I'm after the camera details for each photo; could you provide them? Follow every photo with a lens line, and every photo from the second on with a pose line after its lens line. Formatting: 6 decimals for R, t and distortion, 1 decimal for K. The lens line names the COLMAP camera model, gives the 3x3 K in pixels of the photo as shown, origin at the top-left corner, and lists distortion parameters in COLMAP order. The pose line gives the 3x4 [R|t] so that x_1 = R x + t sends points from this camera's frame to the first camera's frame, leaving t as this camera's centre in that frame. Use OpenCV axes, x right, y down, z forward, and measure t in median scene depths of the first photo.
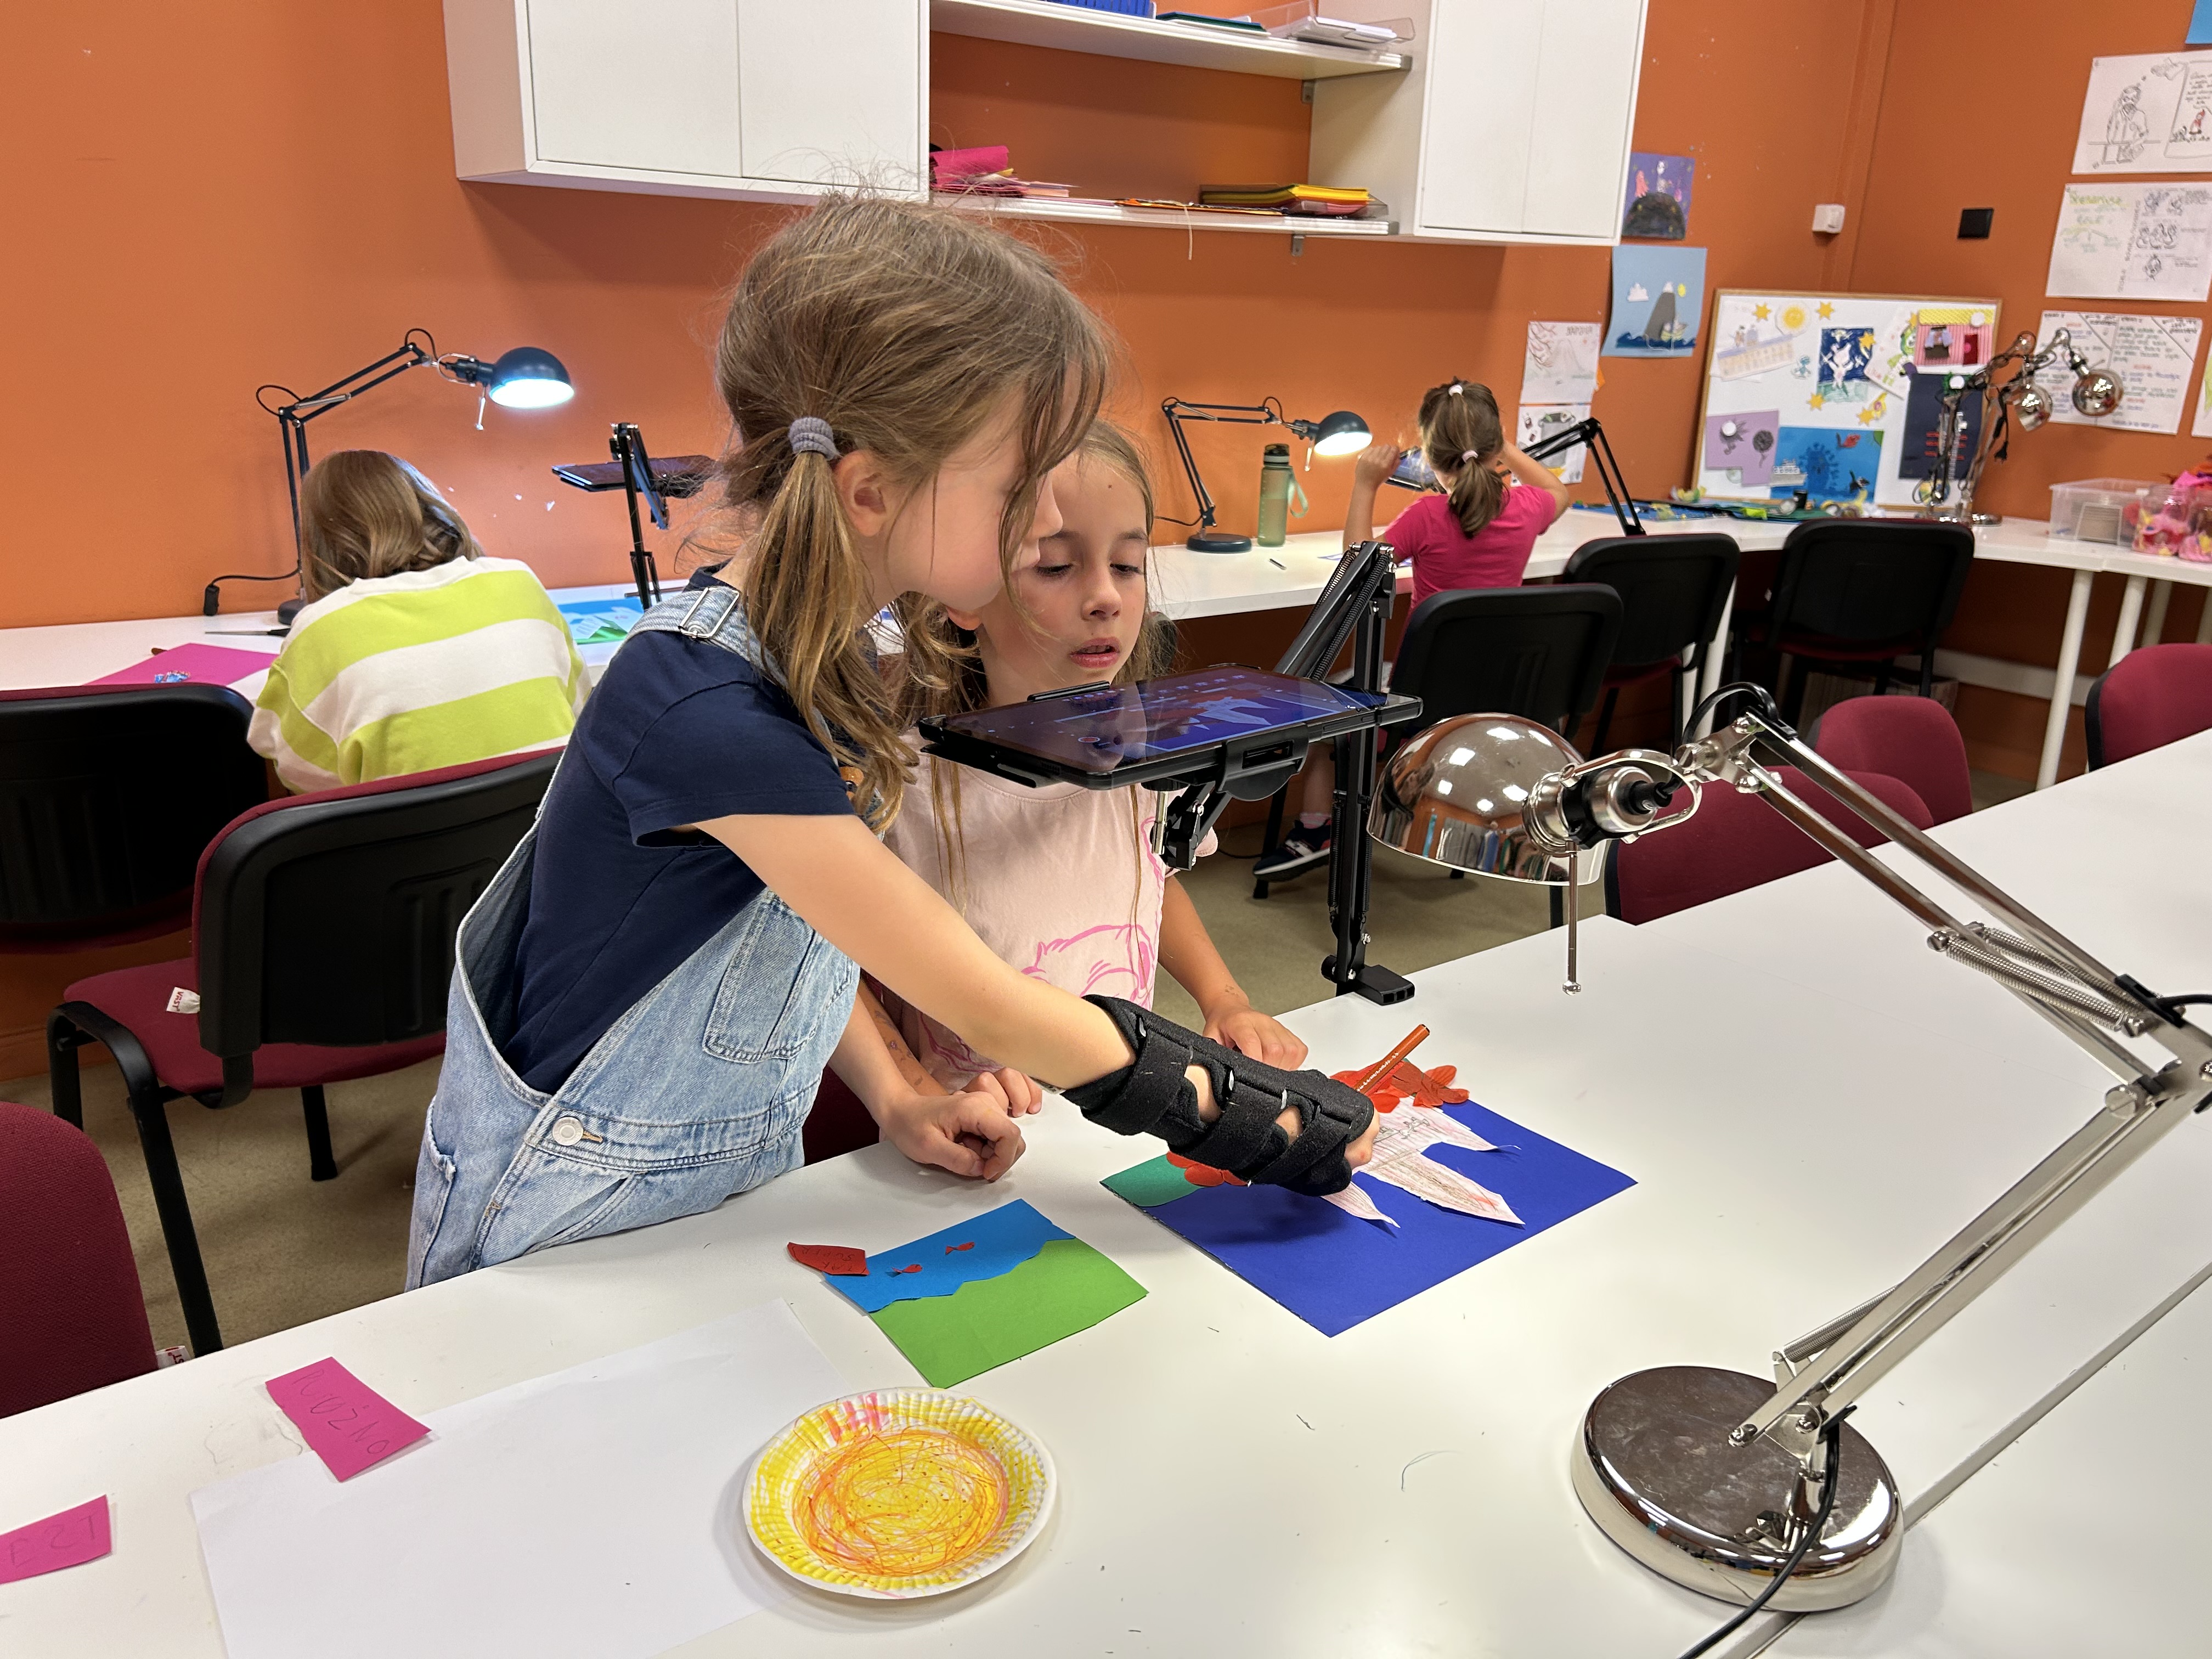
lens RADIAL K [[1723.2, 0, 1106.0], [0, 1723.2, 829.5], [0, 0, 1]] dist [0.055453, -0.062855]
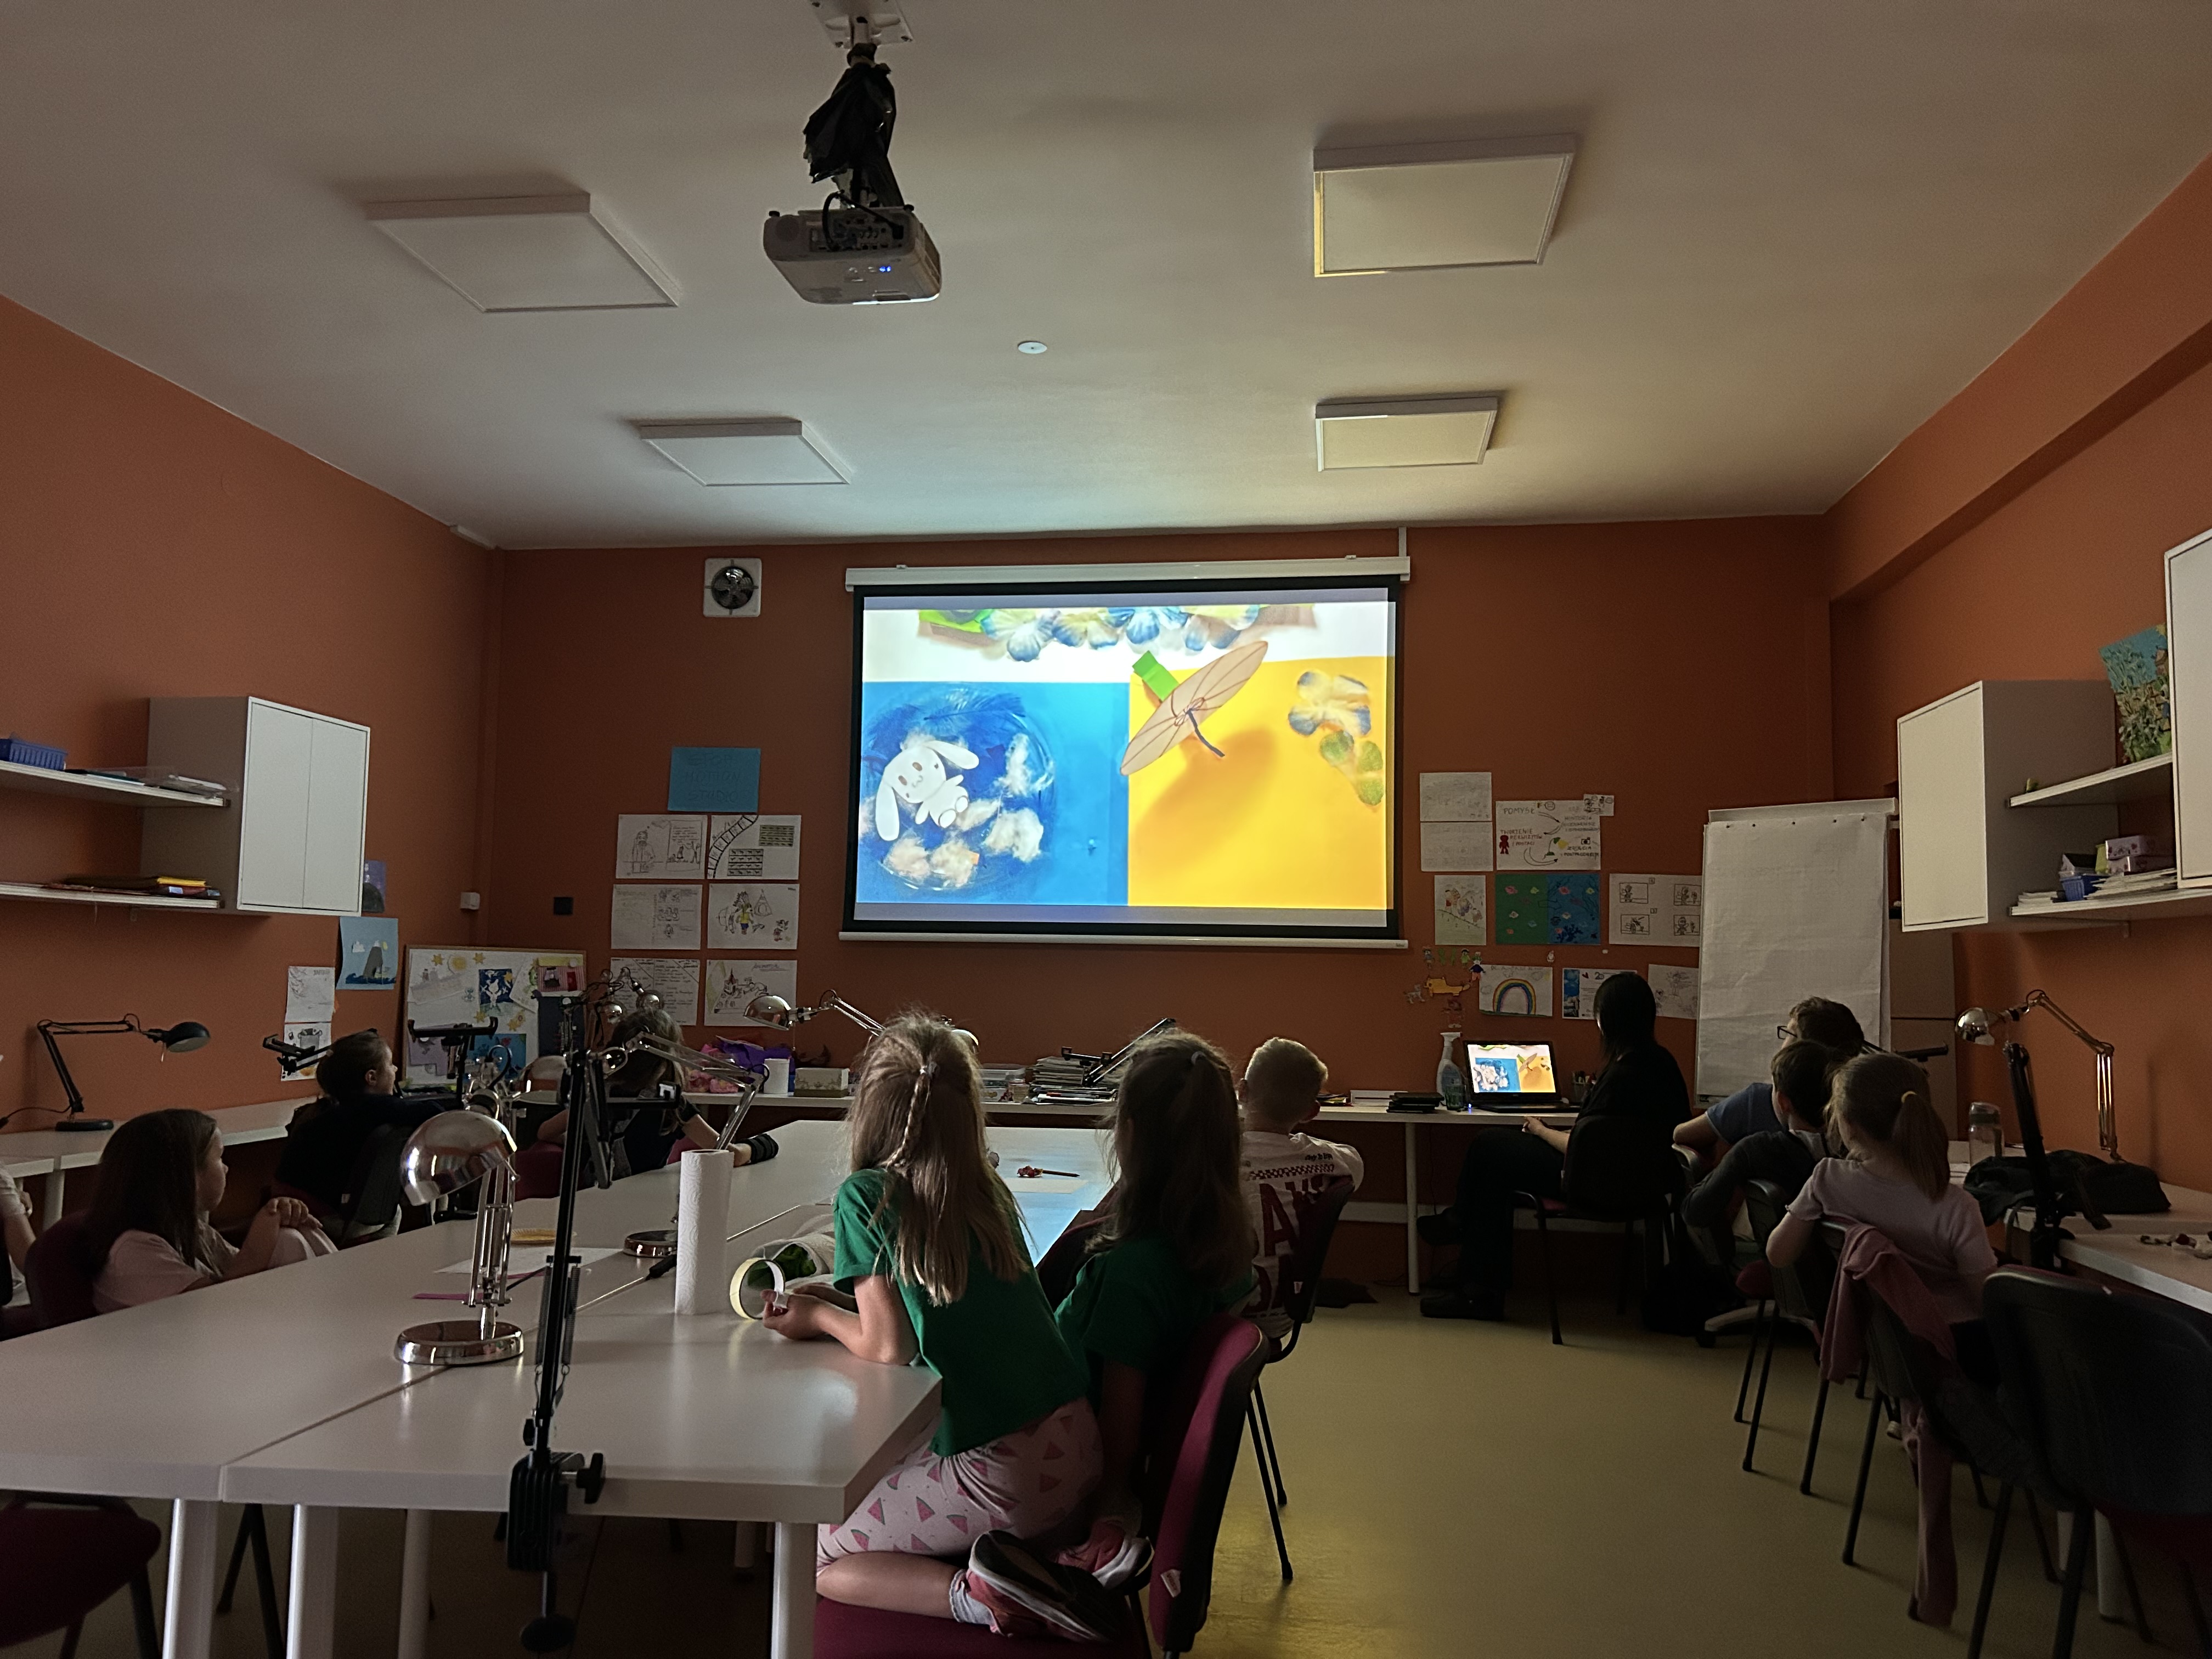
lens RADIAL K [[1723.2, 0, 1106.0], [0, 1723.2, 829.5], [0, 0, 1]] dist [0.055453, -0.062855]
pose [[0.707245, 0.040827, 0.705789, -0.277411], [0.220765, 0.935654, -0.275345, 0.135954], [-0.671615, 0.350550, 0.652723, -0.400403]]
